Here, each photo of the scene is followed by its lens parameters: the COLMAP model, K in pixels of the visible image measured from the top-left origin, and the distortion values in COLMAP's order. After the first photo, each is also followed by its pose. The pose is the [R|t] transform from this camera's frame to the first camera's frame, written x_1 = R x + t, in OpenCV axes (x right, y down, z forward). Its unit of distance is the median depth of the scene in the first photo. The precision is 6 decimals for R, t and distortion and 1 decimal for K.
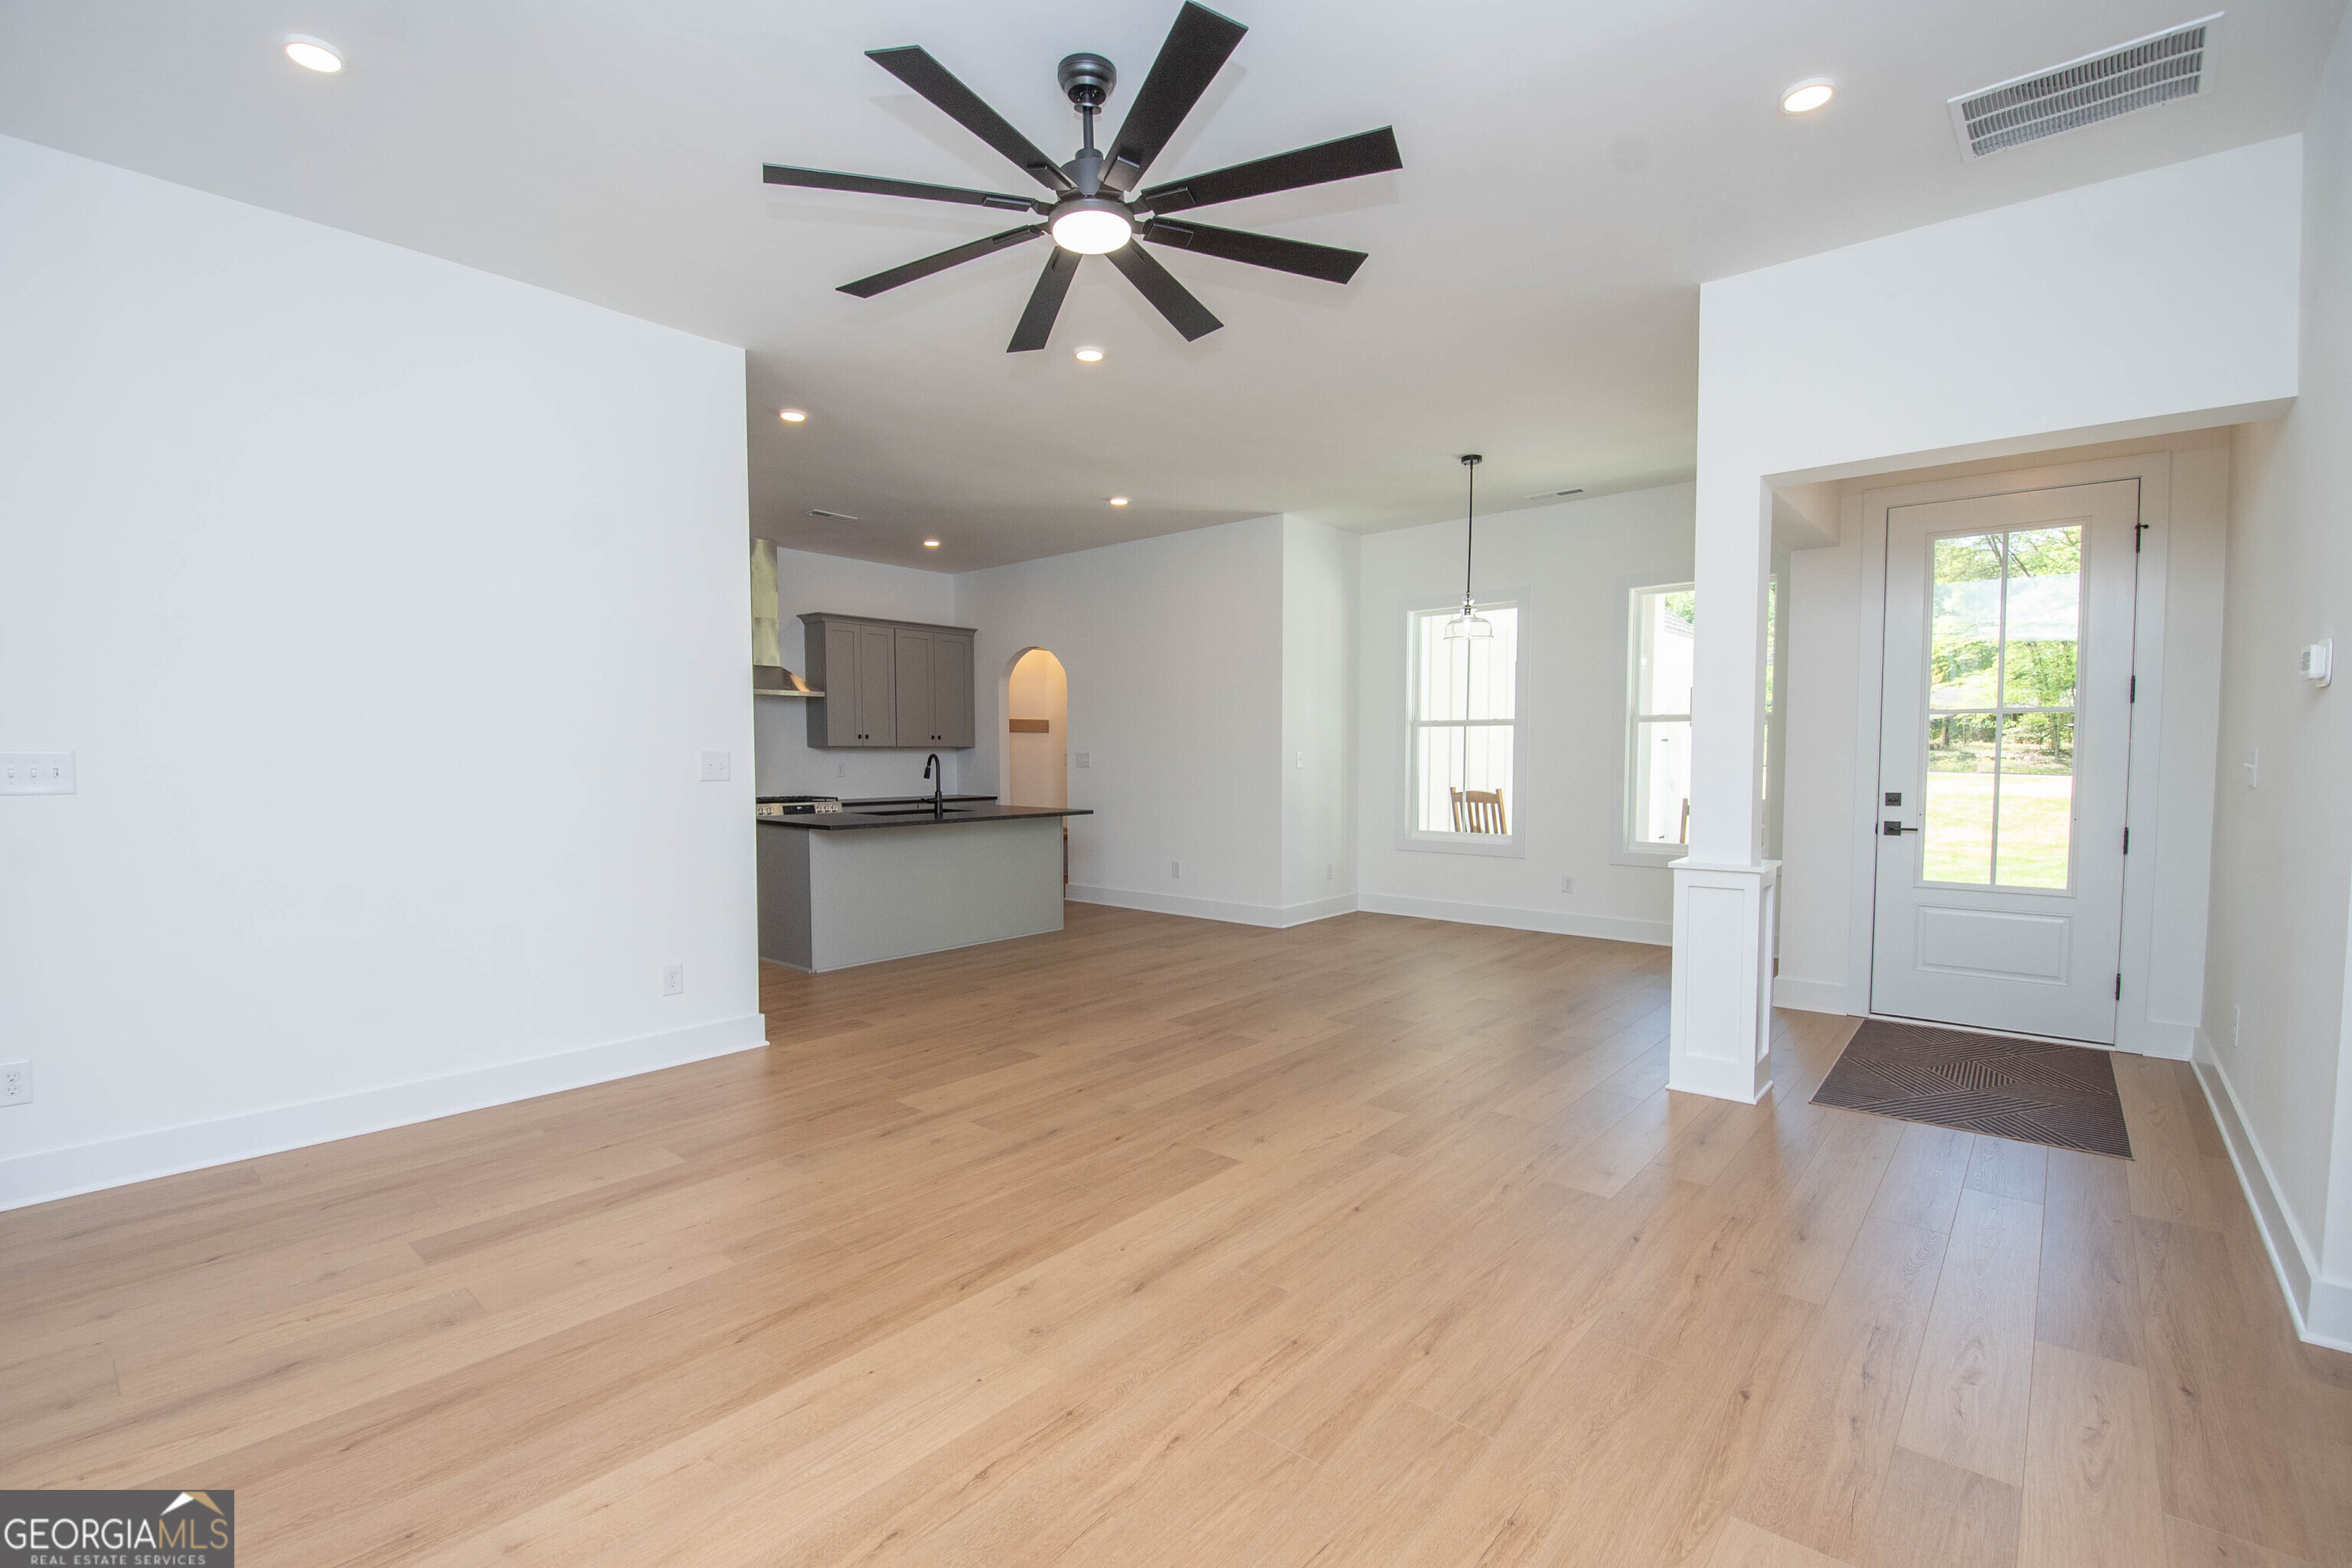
lens RADIAL K [[1028.0, 0, 1180.1], [0, 1028.0, 810.8], [0, 0, 1]] dist [0.011705, -0.021652]
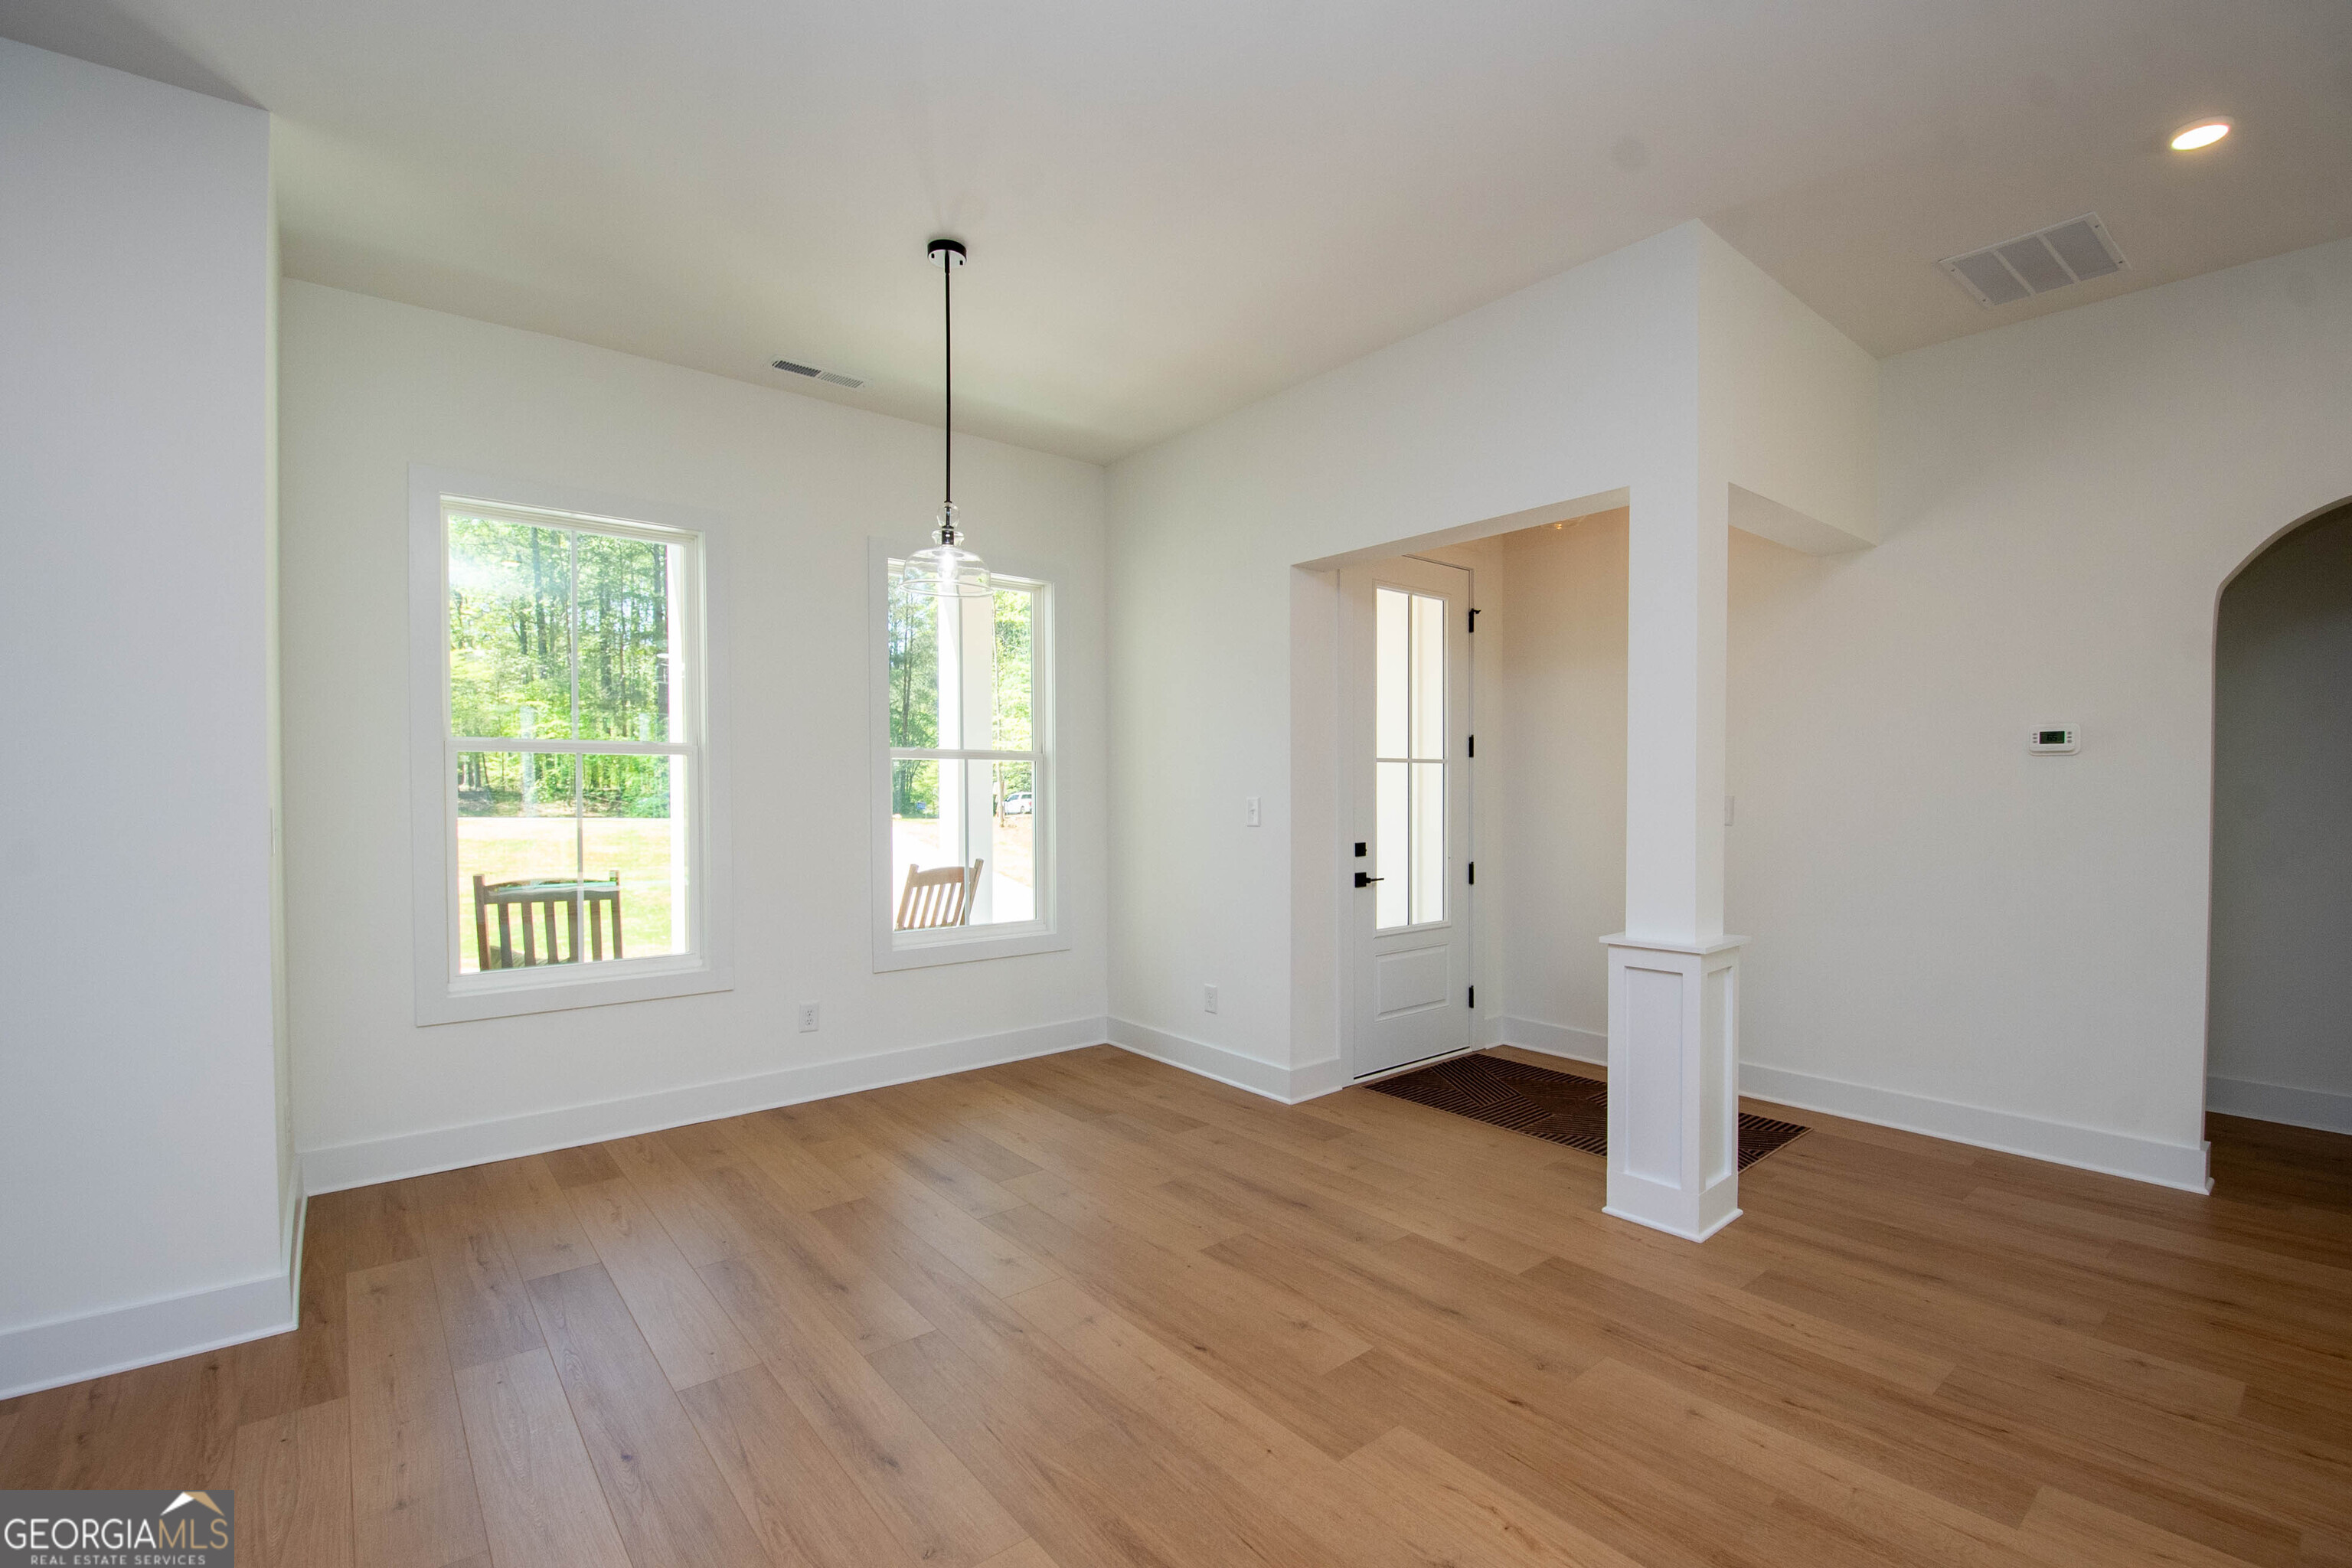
lens RADIAL K [[1028.0, 0, 1180.1], [0, 1028.0, 810.8], [0, 0, 1]] dist [0.011705, -0.021652]
pose [[0.159245, -0.023859, 0.986951, -0.416578], [0.059750, 0.998108, 0.014488, -0.109536], [-0.985429, 0.056664, 0.160370, 1.573772]]
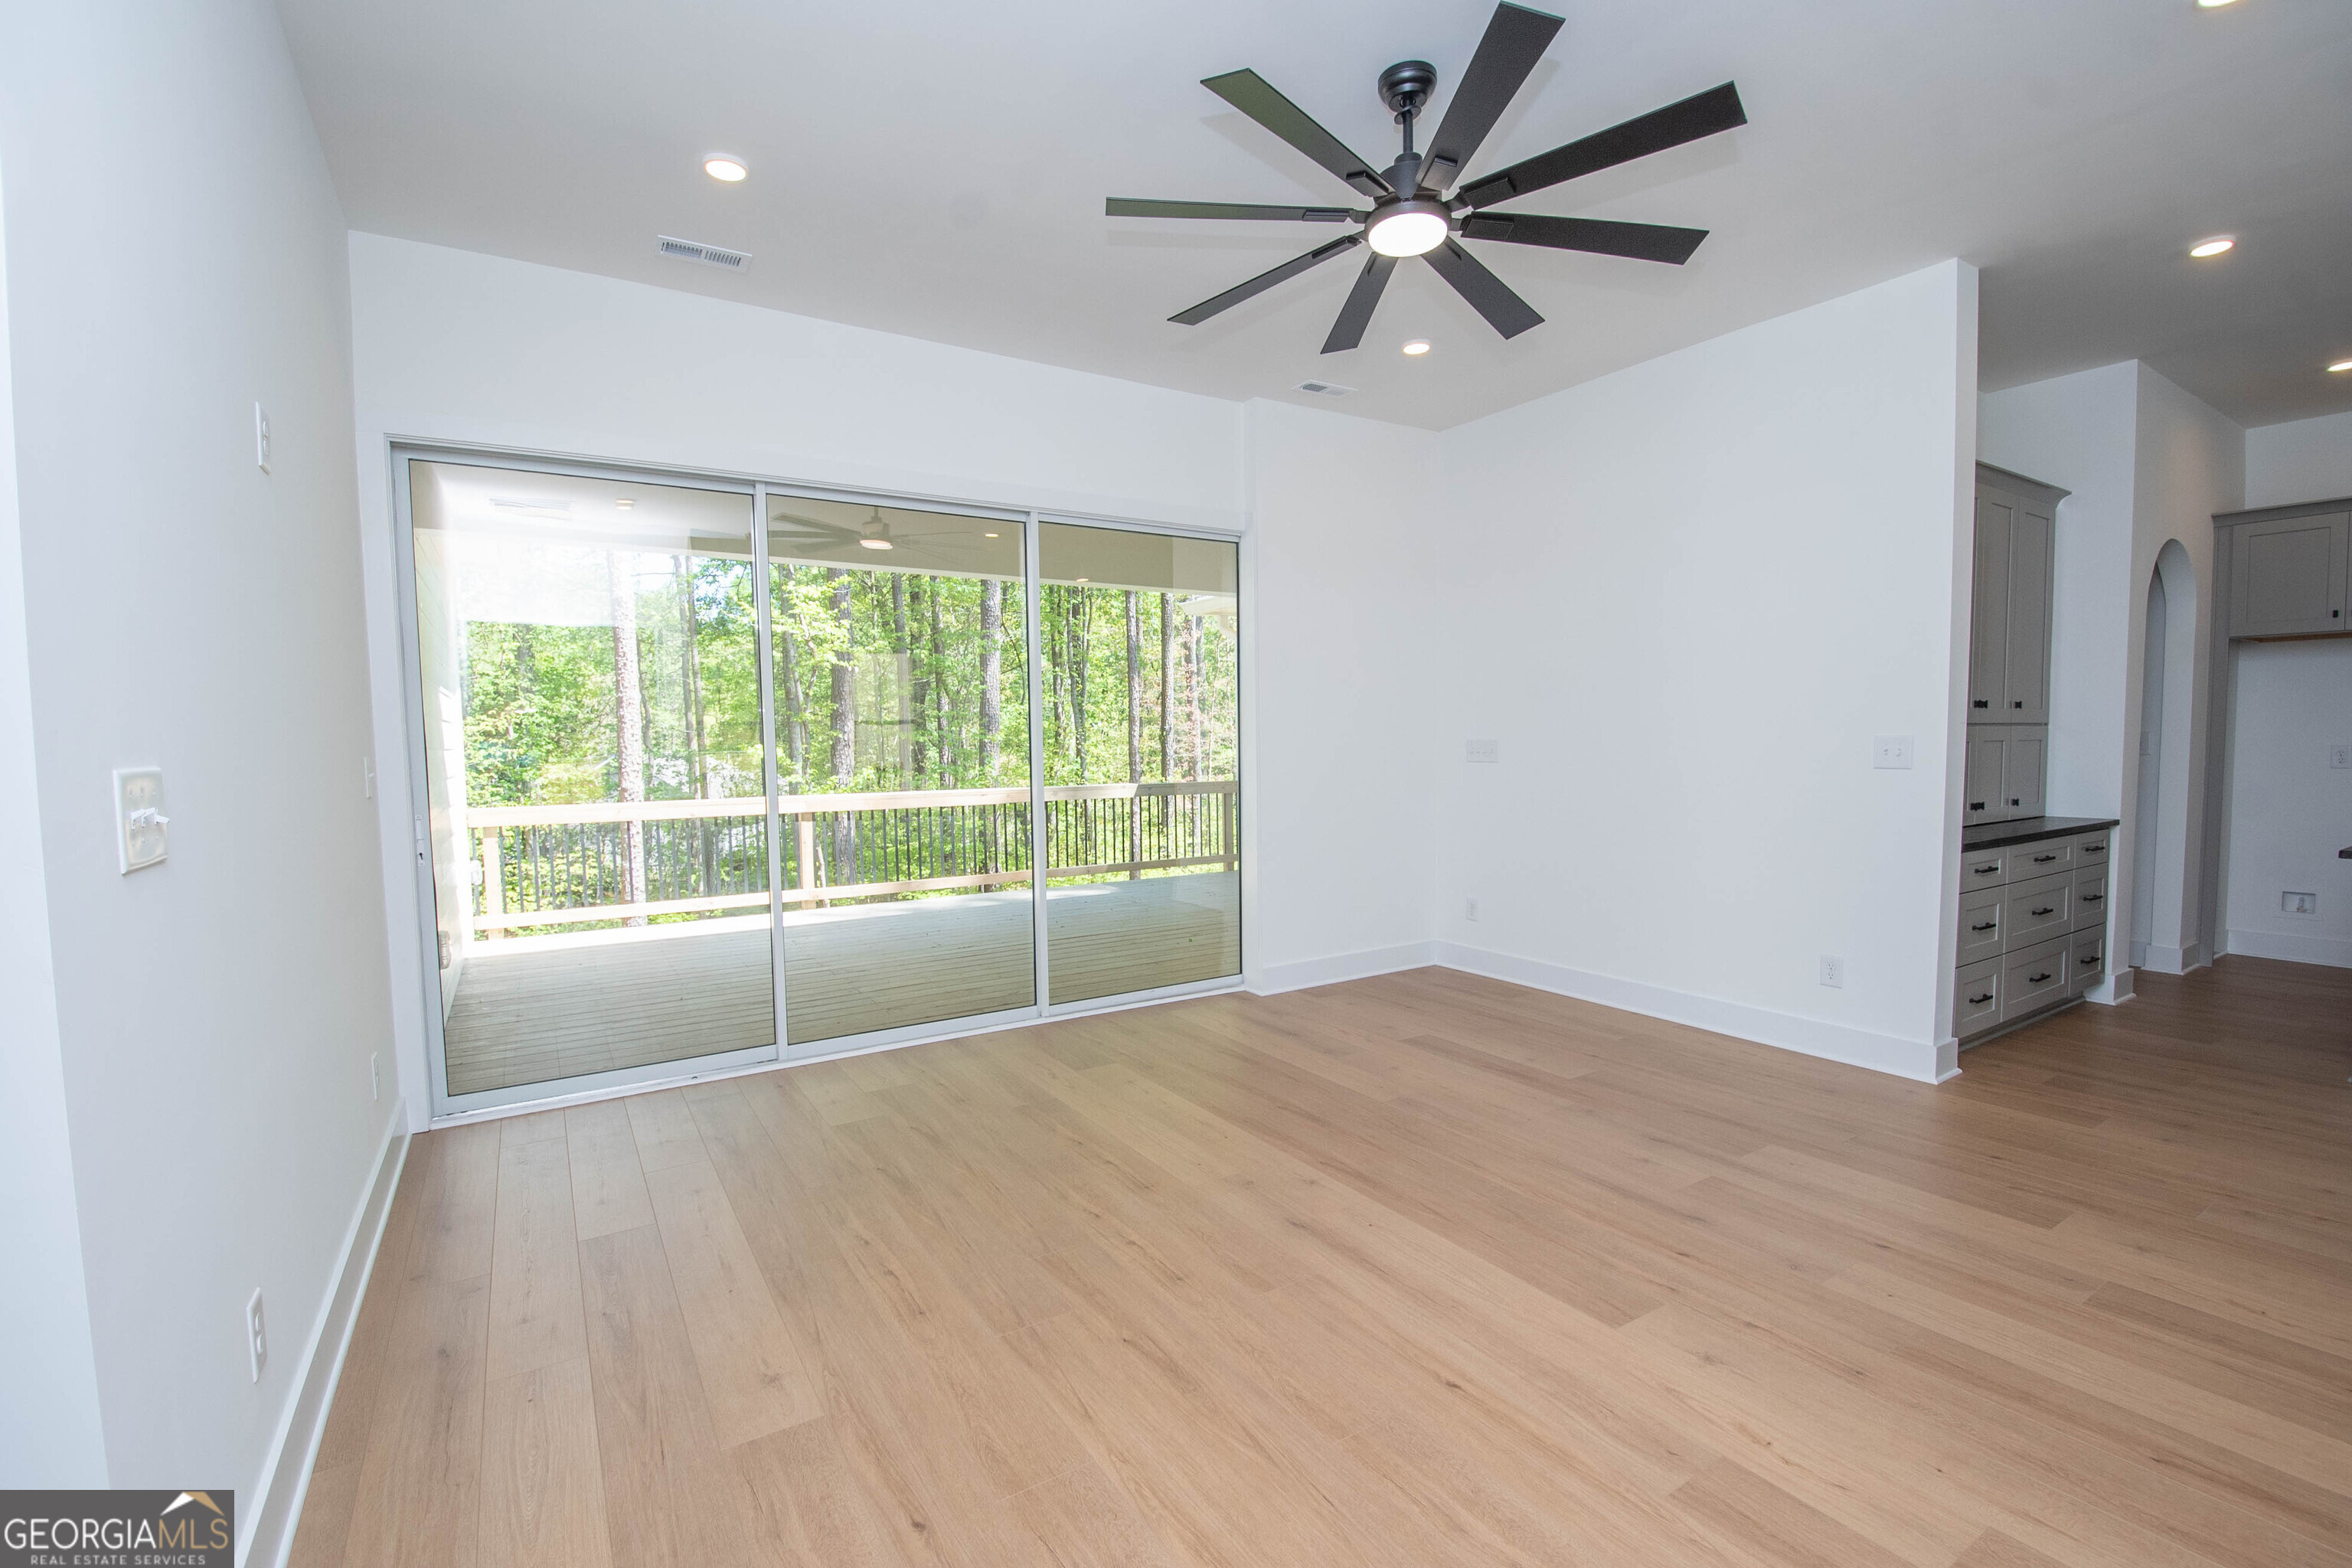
lens RADIAL K [[1039.5, 0, 1176.9], [0, 1039.5, 798.0], [0, 0, 1]] dist [0.003333, -0.012666]
pose [[-0.291298, 0.059913, -0.954754, 0.829354], [-0.041412, 0.996312, 0.075155, -0.062217], [0.955736, 0.061431, -0.287742, 0.926102]]
